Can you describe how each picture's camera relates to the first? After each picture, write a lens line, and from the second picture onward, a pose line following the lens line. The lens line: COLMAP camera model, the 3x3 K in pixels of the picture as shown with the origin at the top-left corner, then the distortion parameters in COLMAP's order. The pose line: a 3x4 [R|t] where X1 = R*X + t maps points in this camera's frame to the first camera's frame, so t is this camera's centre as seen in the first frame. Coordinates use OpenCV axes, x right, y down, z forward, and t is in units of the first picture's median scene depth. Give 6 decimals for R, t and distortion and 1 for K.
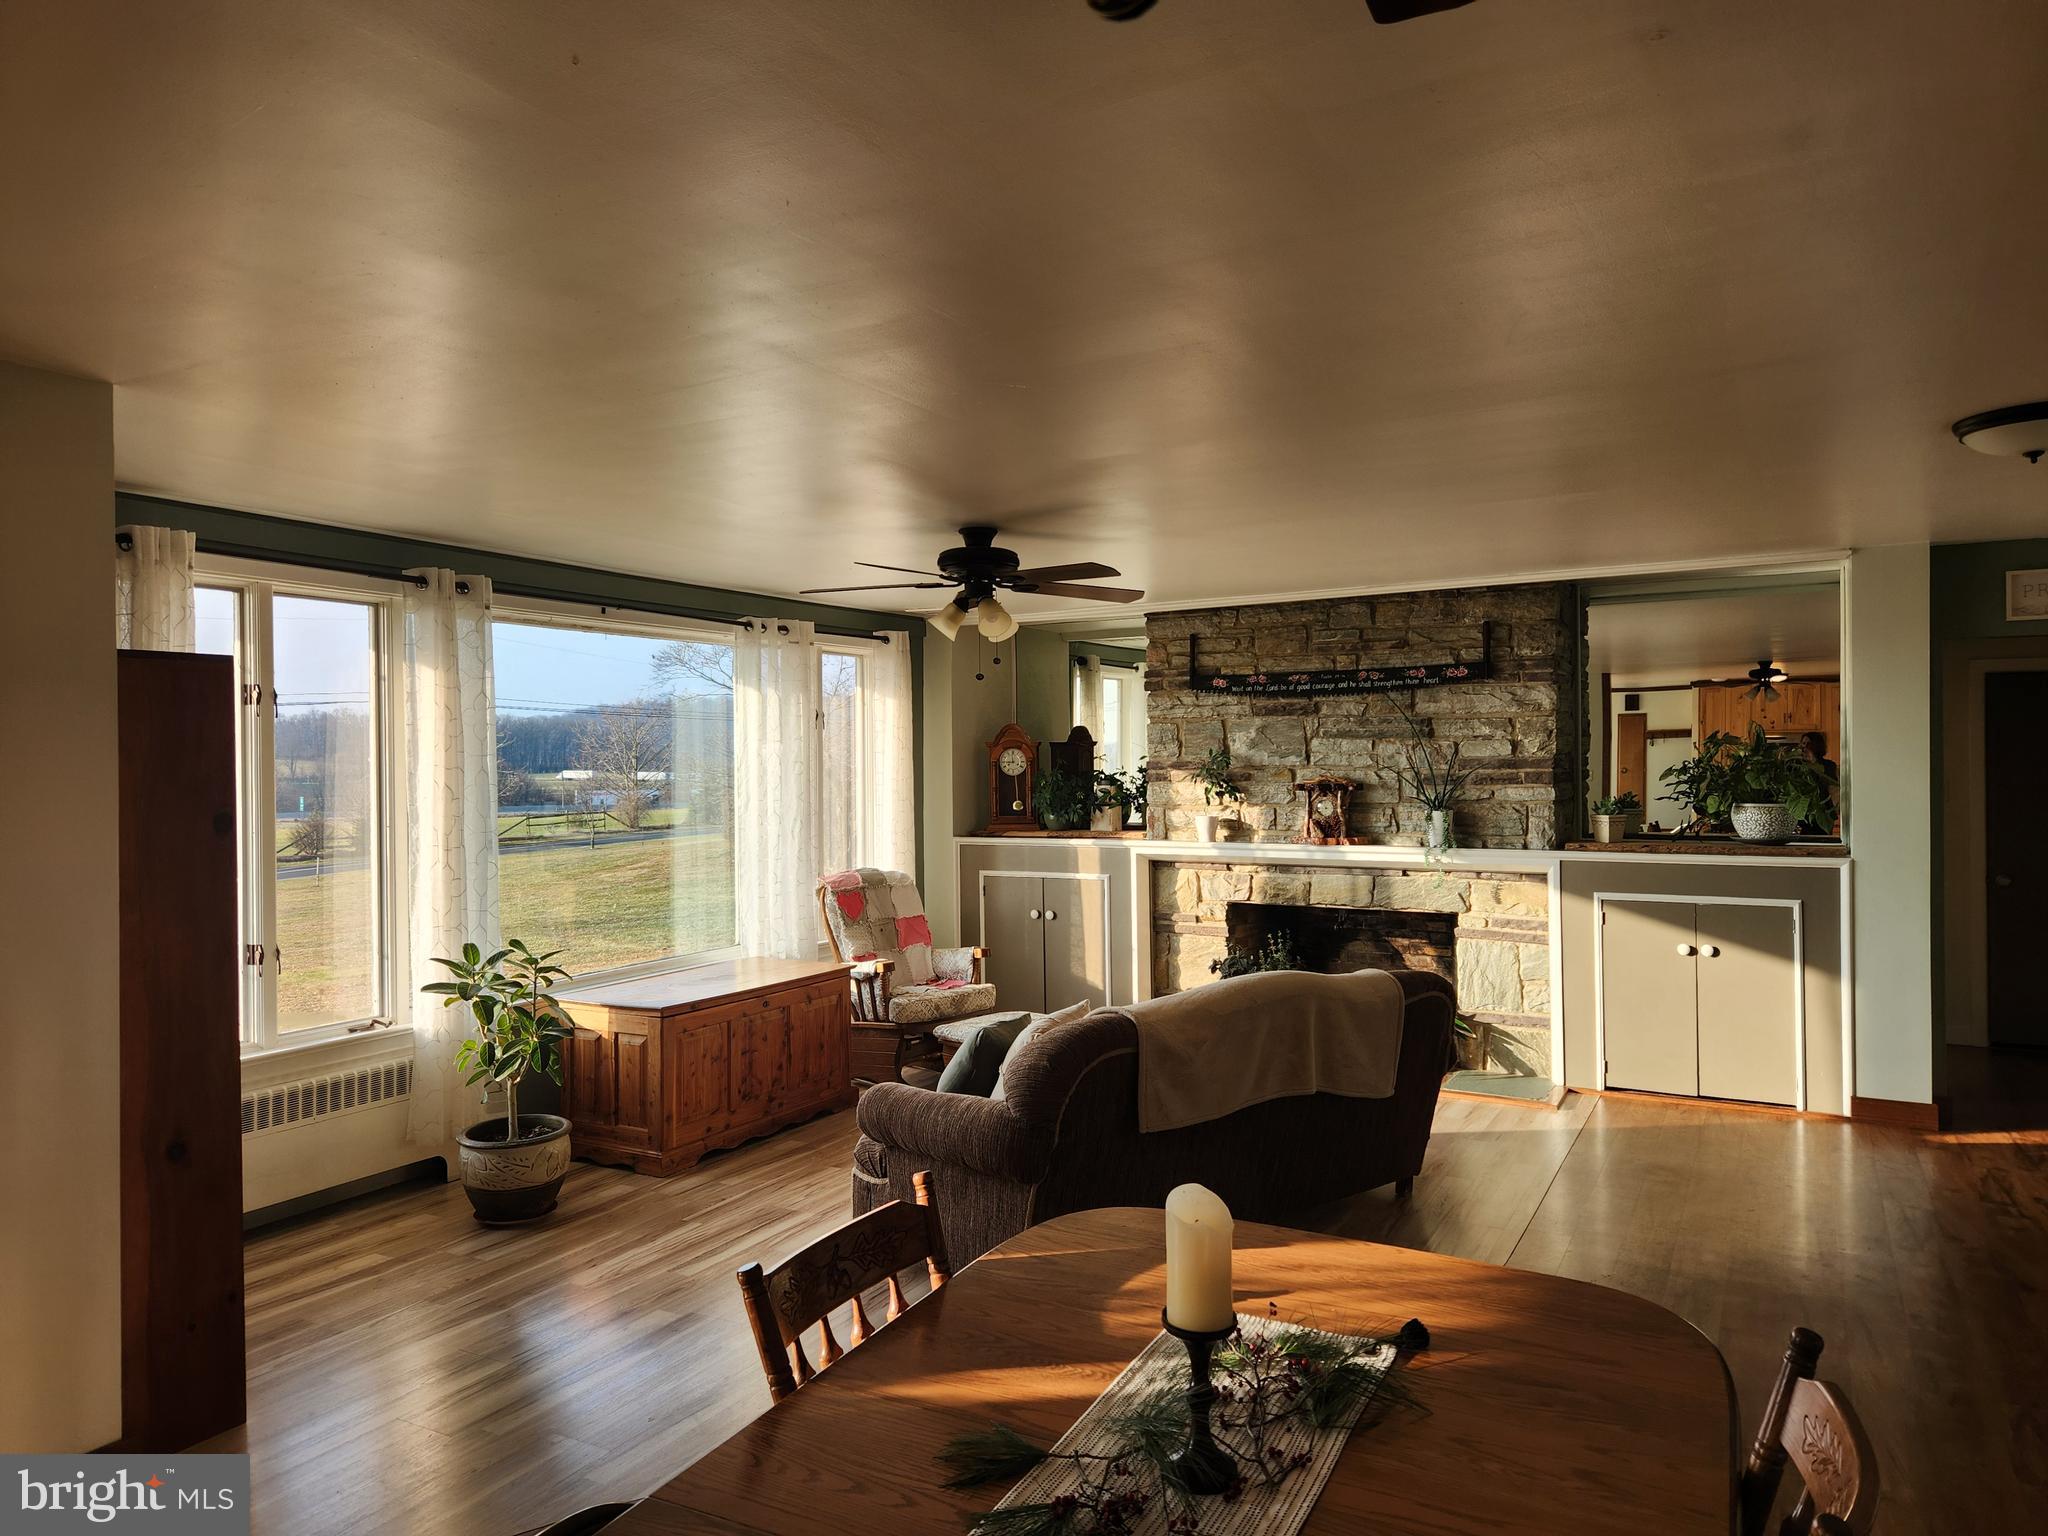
lens RADIAL K [[1359.8, 0, 1027.3], [0, 1359.8, 761.7], [0, 0, 1]] dist [0.069715, -0.049401]
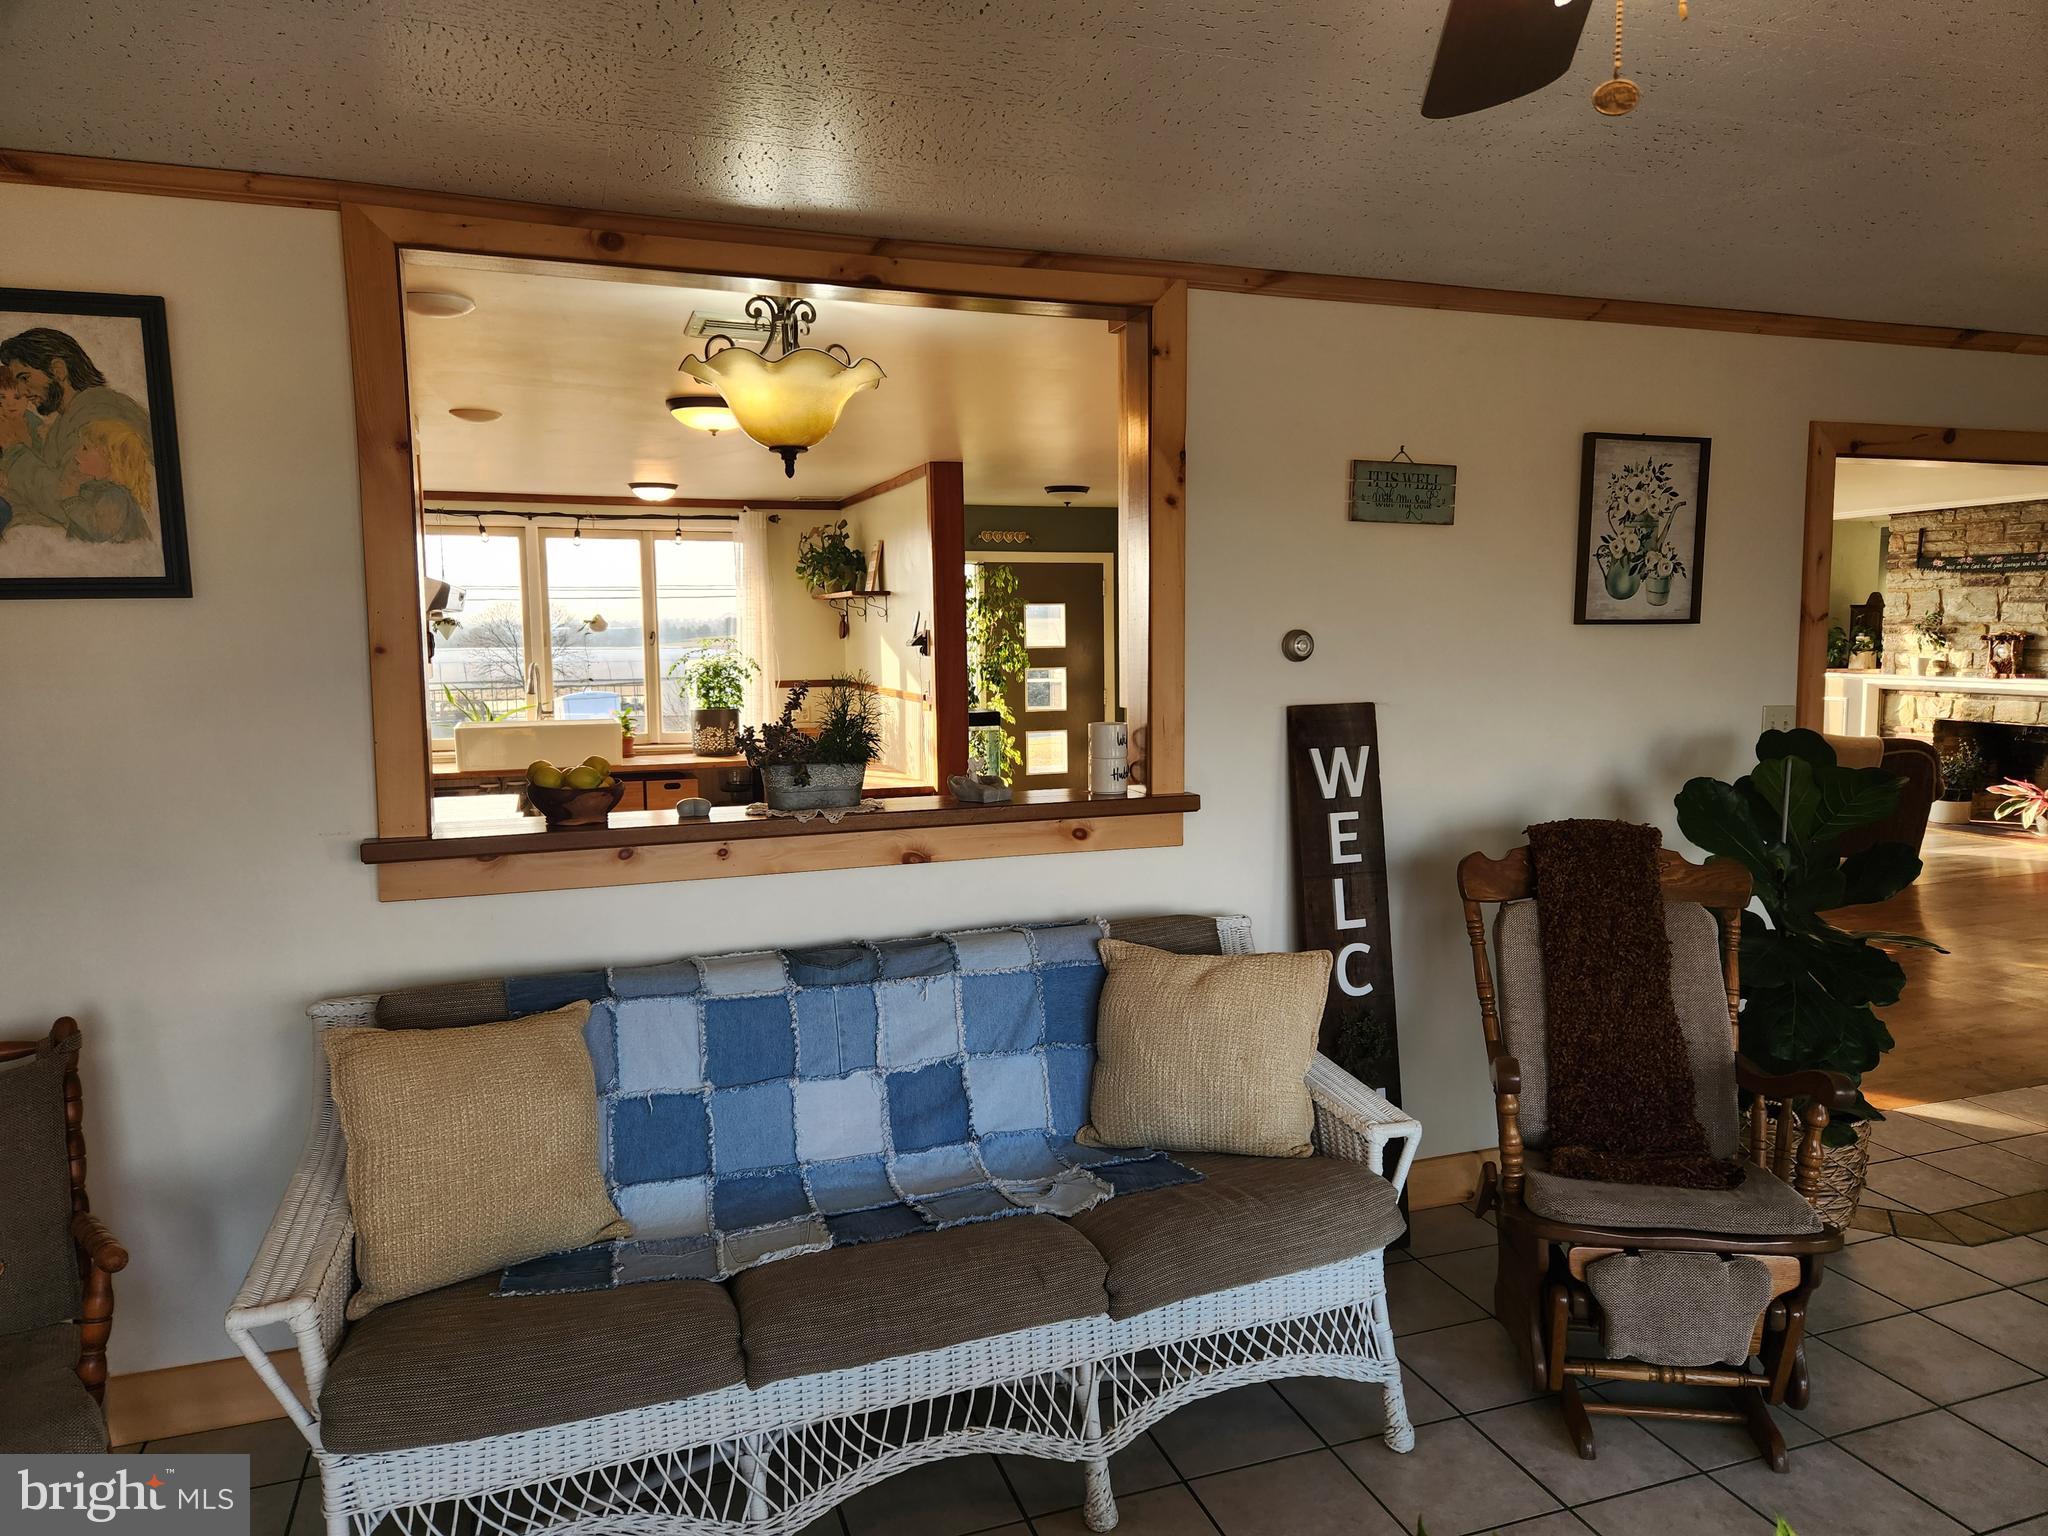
lens RADIAL K [[1359.8, 0, 1110.8], [0, 1359.8, 766.9], [0, 0, 1]] dist [0.069715, -0.049401]
pose [[0.780071, 0.068820, -0.621895, 0.401414], [-0.000687, 0.994026, 0.109139, -0.004401], [0.625691, -0.084709, 0.775458, -0.705343]]
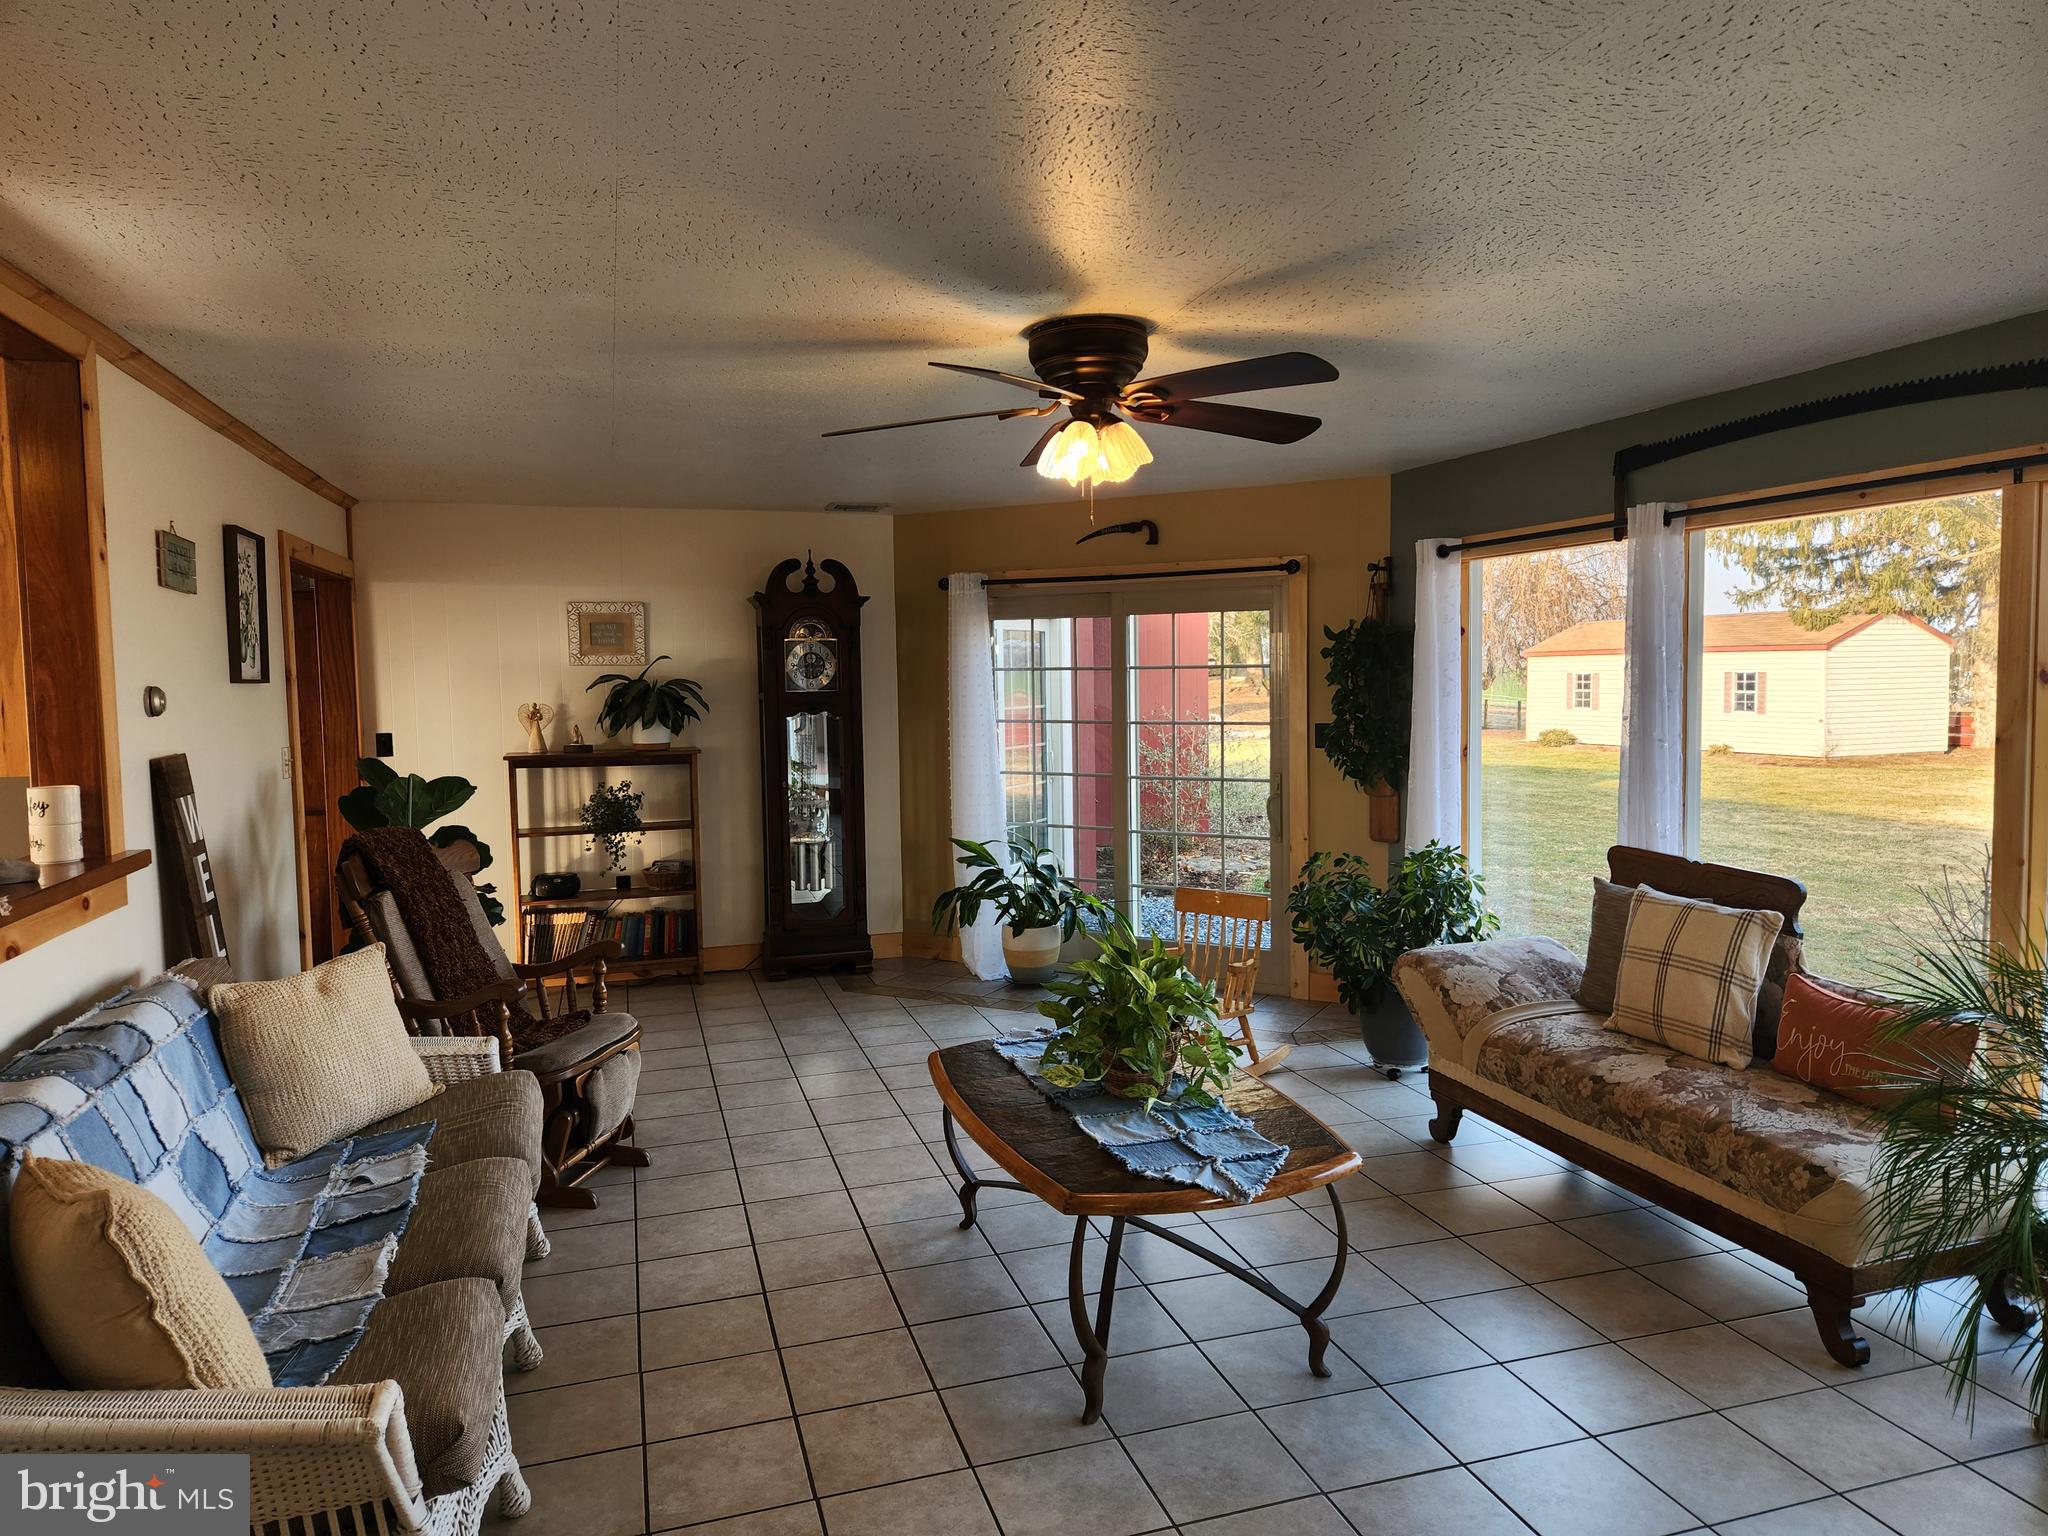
lens RADIAL K [[1359.8, 0, 1044.3], [0, 1359.8, 754.7], [0, 0, 1]] dist [0.069715, -0.049401]
pose [[0.665712, -0.048733, 0.744615, -0.000950], [0.012898, 0.998468, 0.053815, 0.001597], [-0.746097, -0.026221, 0.665321, -0.866890]]
